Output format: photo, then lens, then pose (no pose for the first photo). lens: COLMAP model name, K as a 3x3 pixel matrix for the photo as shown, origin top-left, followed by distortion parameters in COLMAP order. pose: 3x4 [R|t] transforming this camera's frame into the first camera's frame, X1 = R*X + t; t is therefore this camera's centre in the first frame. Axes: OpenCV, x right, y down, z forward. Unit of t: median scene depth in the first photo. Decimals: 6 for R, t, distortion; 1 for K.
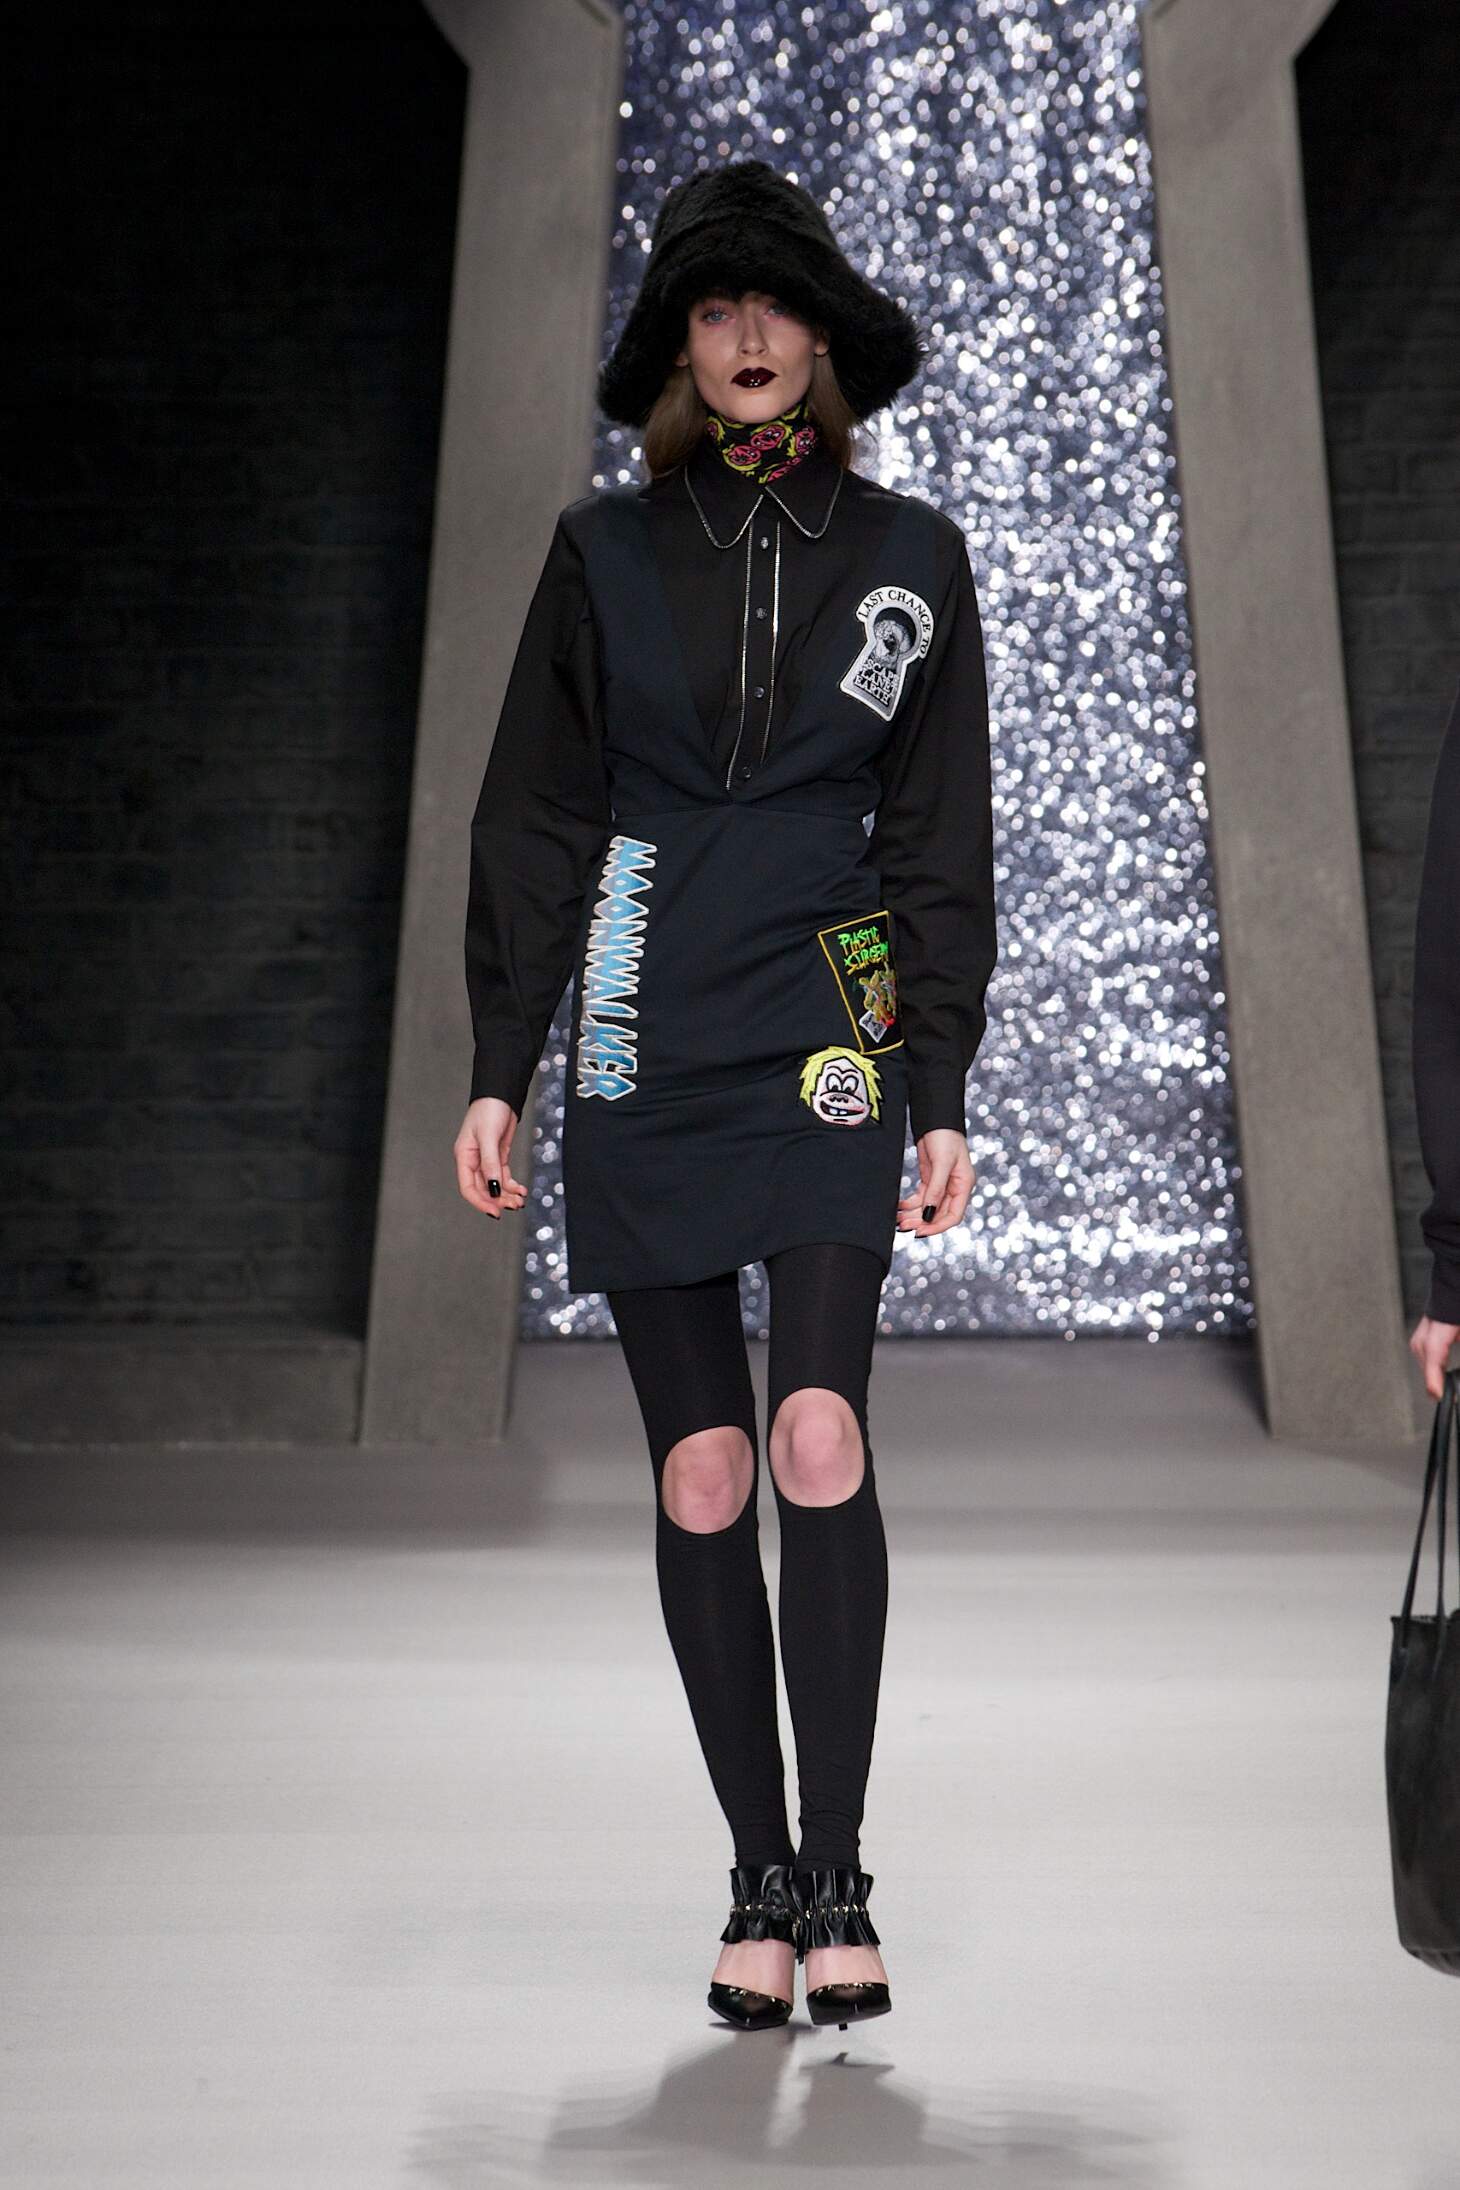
lens RADIAL K [[12552.6, 0, 745.5], [0, 12552.6, 1183.1], [0, 0, 1]] dist [1.946615, 7.436467]
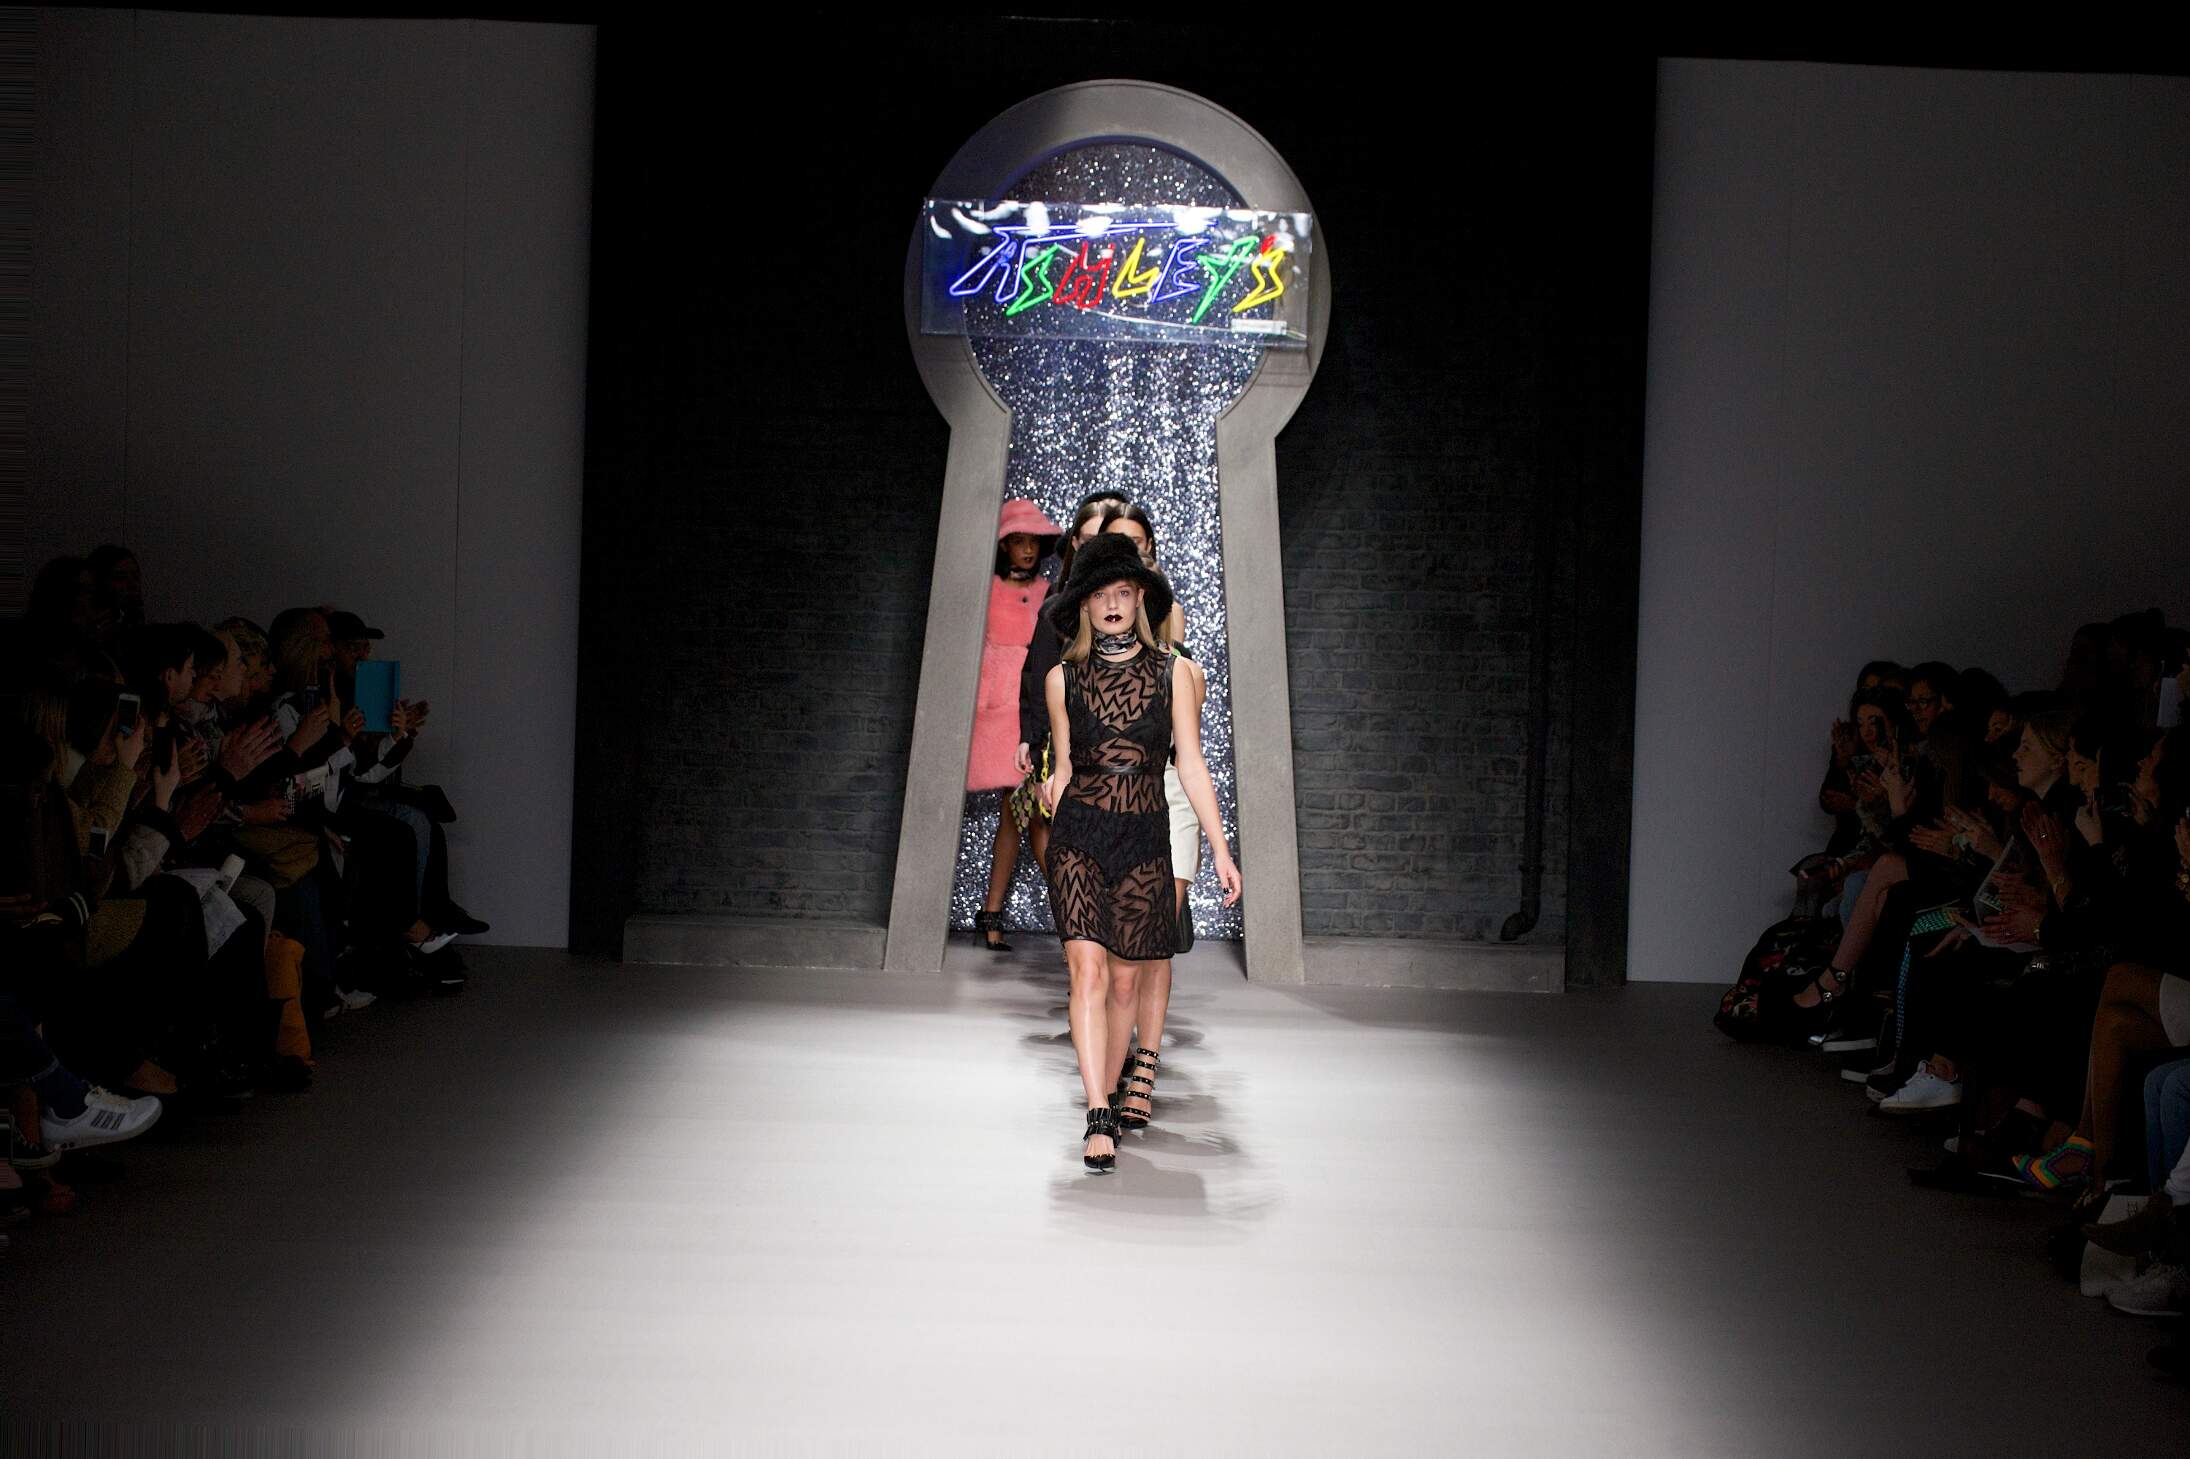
lens RADIAL K [[6037.5, 0, 1095.0], [0, 6037.5, 729.5], [0, 0, 1]] dist [0.093046, 0.026974]
pose [[0.999197, 0.038945, 0.009411, -0.001873], [-0.038687, 0.998907, -0.026214, 0.002852], [-0.010422, 0.025829, 0.999612, -0.199464]]
